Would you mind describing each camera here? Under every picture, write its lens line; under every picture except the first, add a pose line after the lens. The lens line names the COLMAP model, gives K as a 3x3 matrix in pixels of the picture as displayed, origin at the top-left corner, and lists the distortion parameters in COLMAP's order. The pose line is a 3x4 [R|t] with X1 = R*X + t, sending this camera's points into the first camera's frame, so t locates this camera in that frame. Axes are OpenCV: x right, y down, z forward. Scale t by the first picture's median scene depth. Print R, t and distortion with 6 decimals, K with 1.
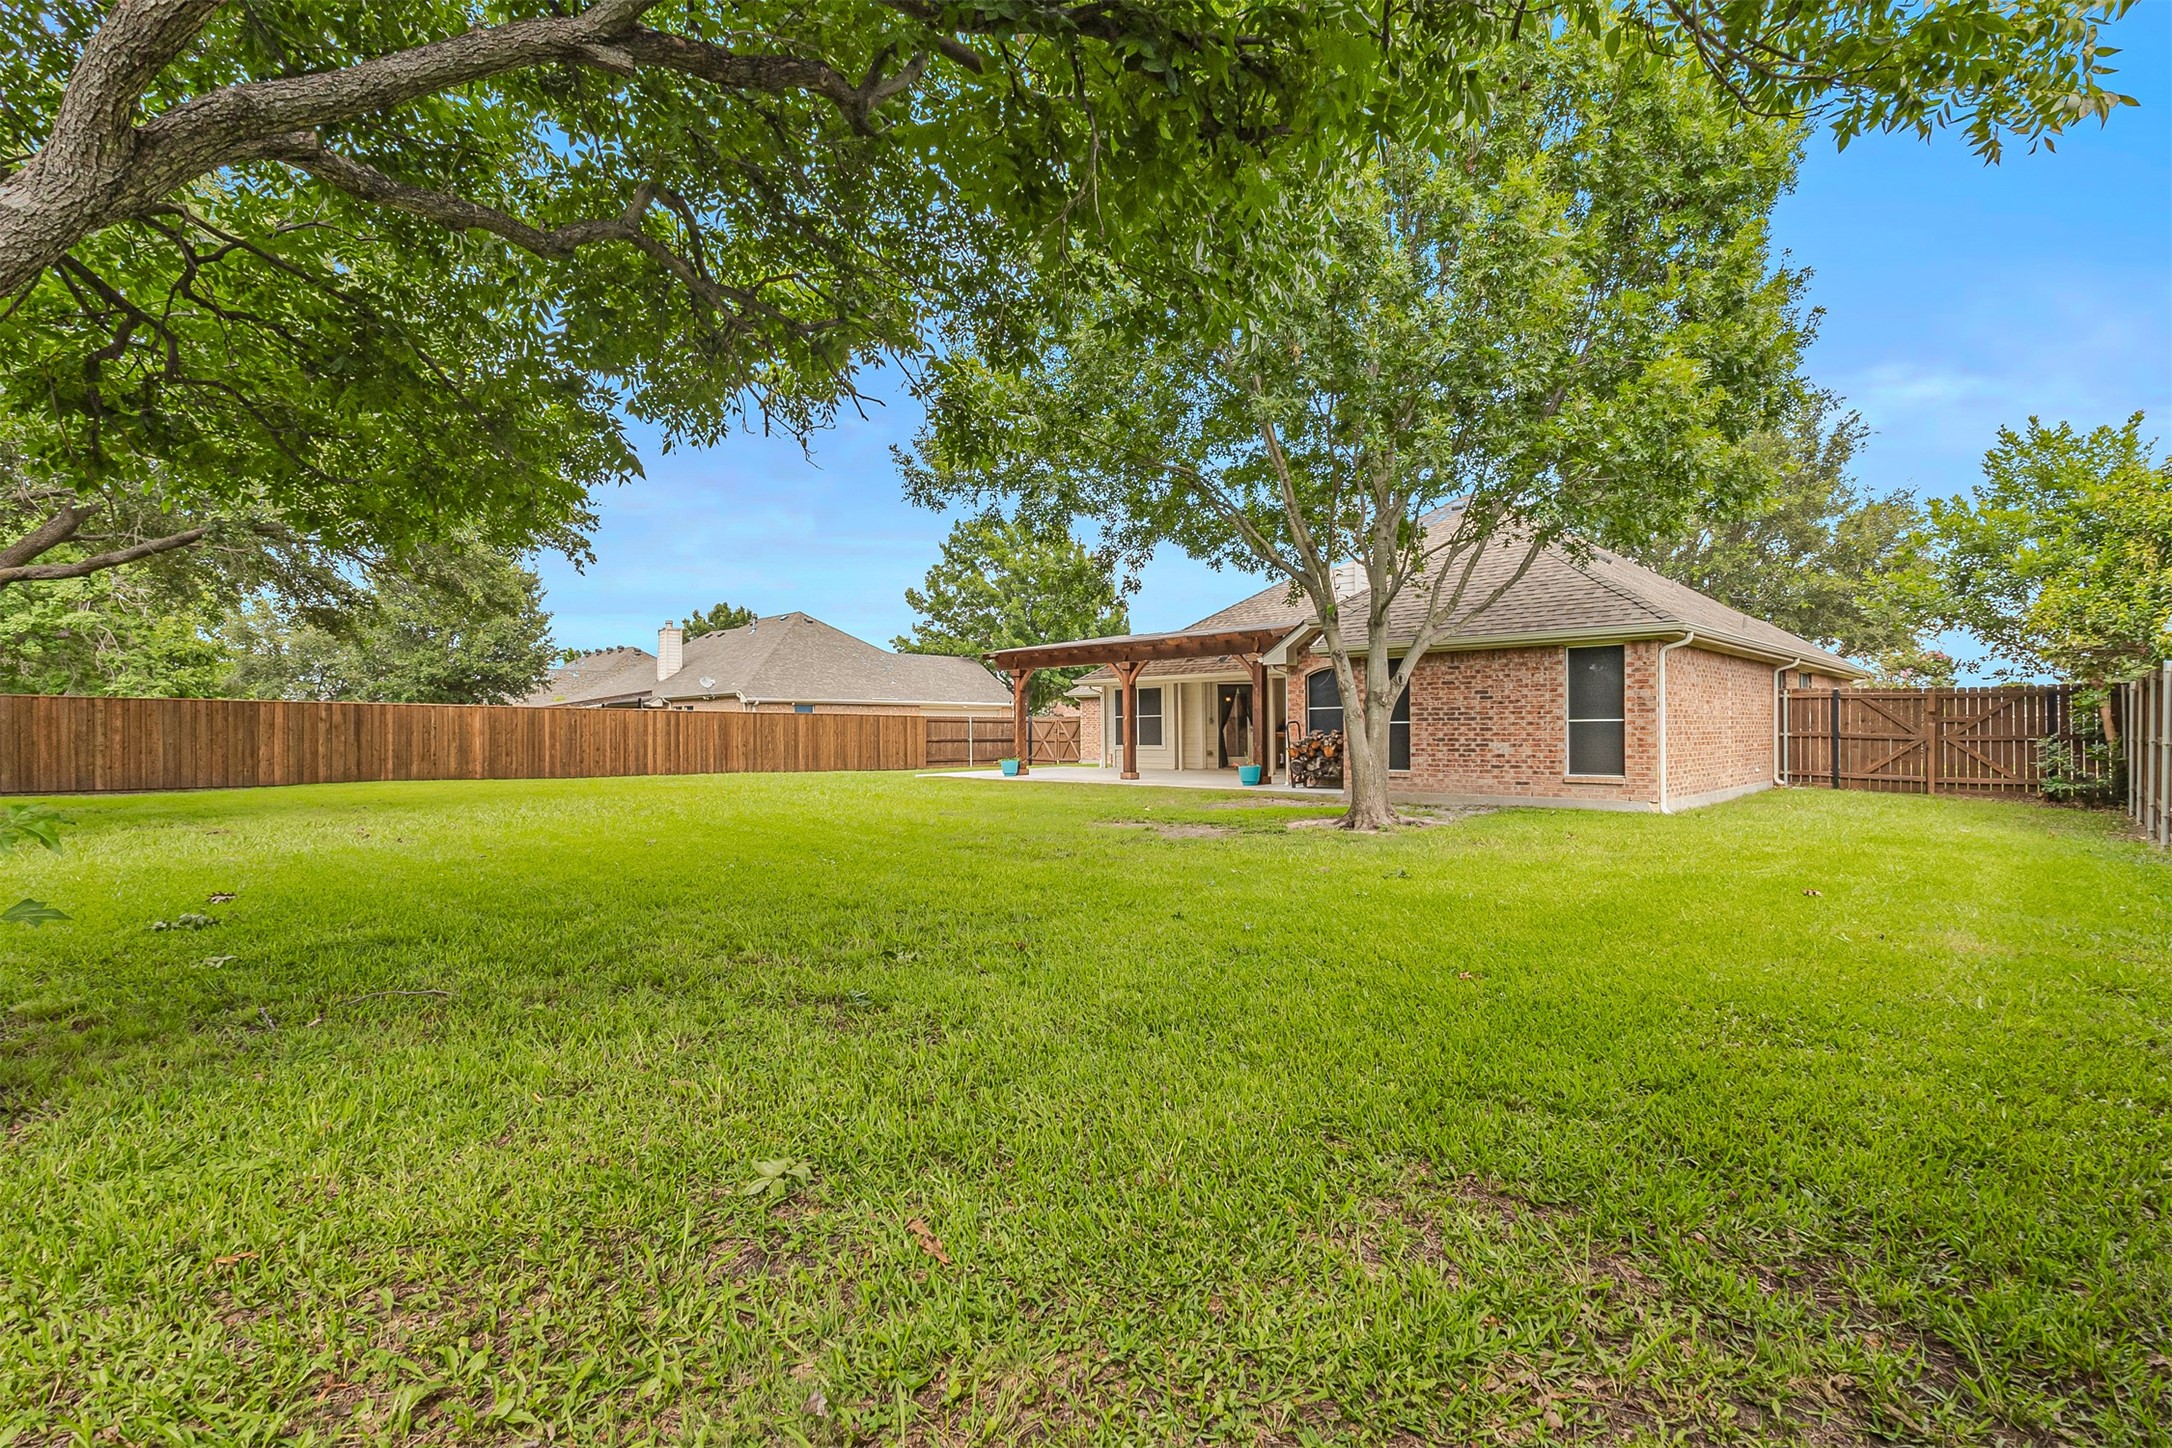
lens RADIAL K [[1002.1, 0, 1089.3], [0, 1002.1, 727.2], [0, 0, 1]] dist [0.023183, -0.001714]
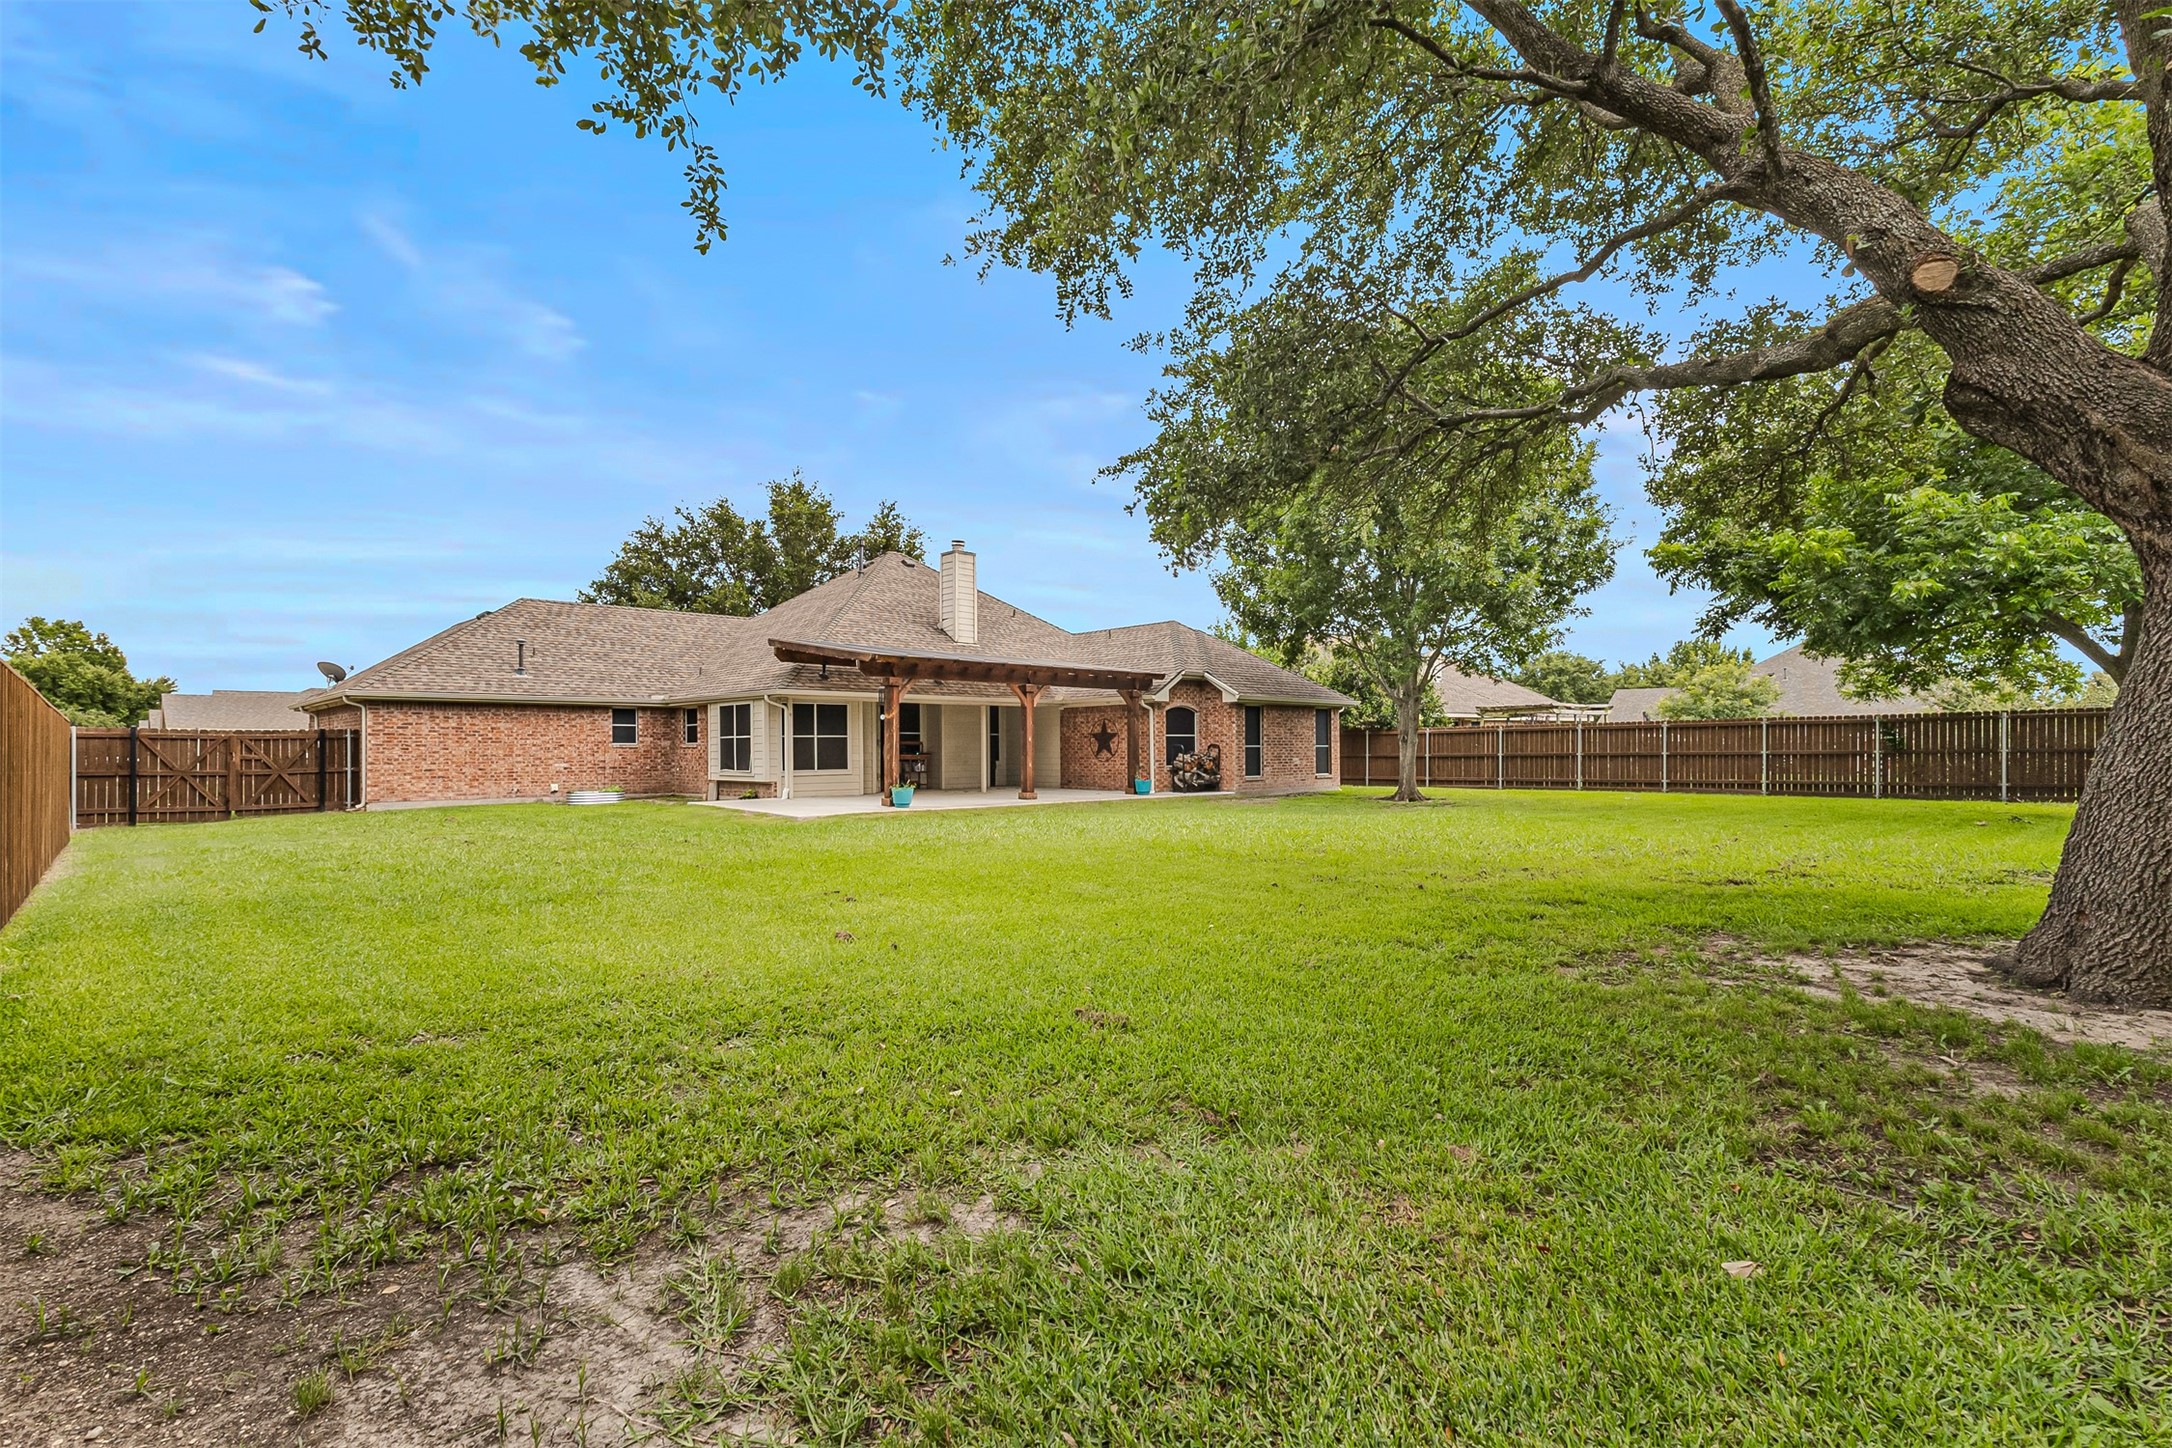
lens RADIAL K [[1002.1, 0, 1087.4], [0, 1002.1, 733.7], [0, 0, 1]] dist [0.023183, -0.001714]
pose [[0.064824, 0.019811, 0.997700, -0.798393], [0.002985, 0.999795, -0.020047, 0.004054], [-0.997892, 0.004278, 0.064752, 0.727043]]
